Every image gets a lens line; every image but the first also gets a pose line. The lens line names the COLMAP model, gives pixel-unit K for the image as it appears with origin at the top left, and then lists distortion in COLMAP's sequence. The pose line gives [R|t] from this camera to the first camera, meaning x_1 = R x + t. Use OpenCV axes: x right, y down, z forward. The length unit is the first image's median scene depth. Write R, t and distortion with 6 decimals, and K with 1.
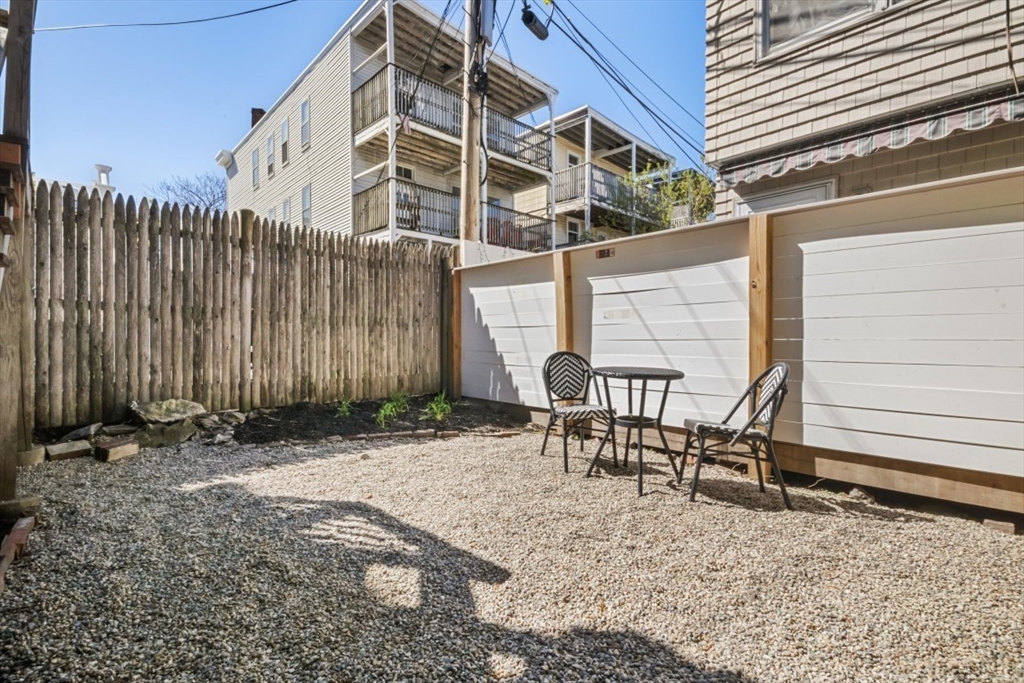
lens RADIAL K [[469.5, 0, 510.1], [0, 469.5, 336.8], [0, 0, 1]] dist [0.020091, -0.000544]
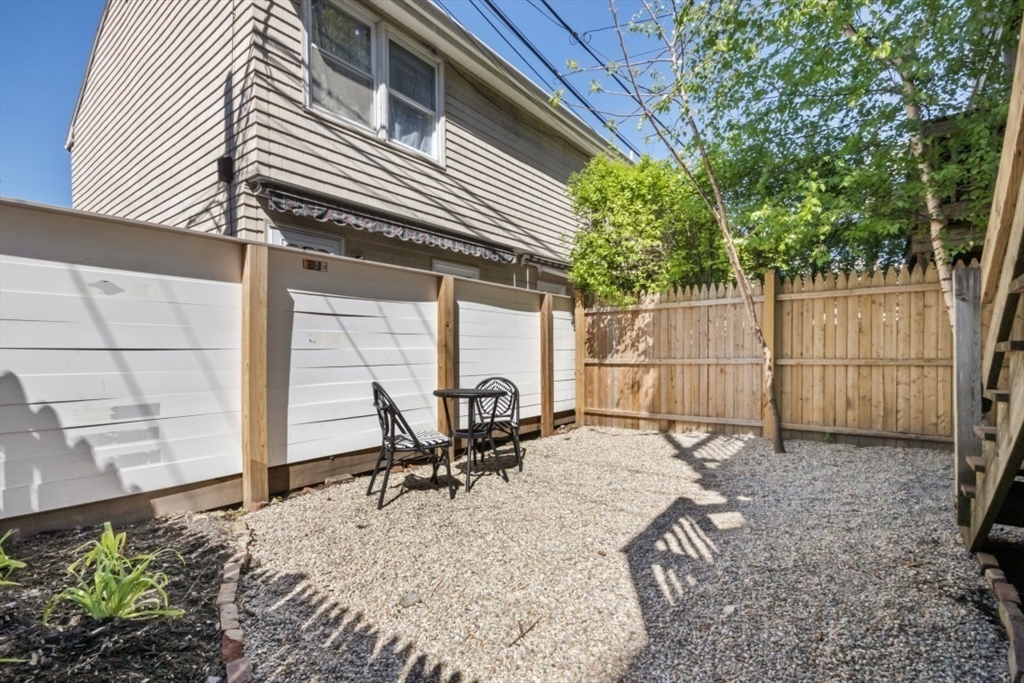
lens RADIAL K [[469.5, 0, 511.4], [0, 469.5, 349.7], [0, 0, 1]] dist [0.020091, -0.000544]
pose [[-0.143825, 0.007341, 0.989576, -0.683190], [0.002167, 0.999972, -0.007103, -0.018891], [-0.989601, 0.001123, -0.143836, 0.769362]]
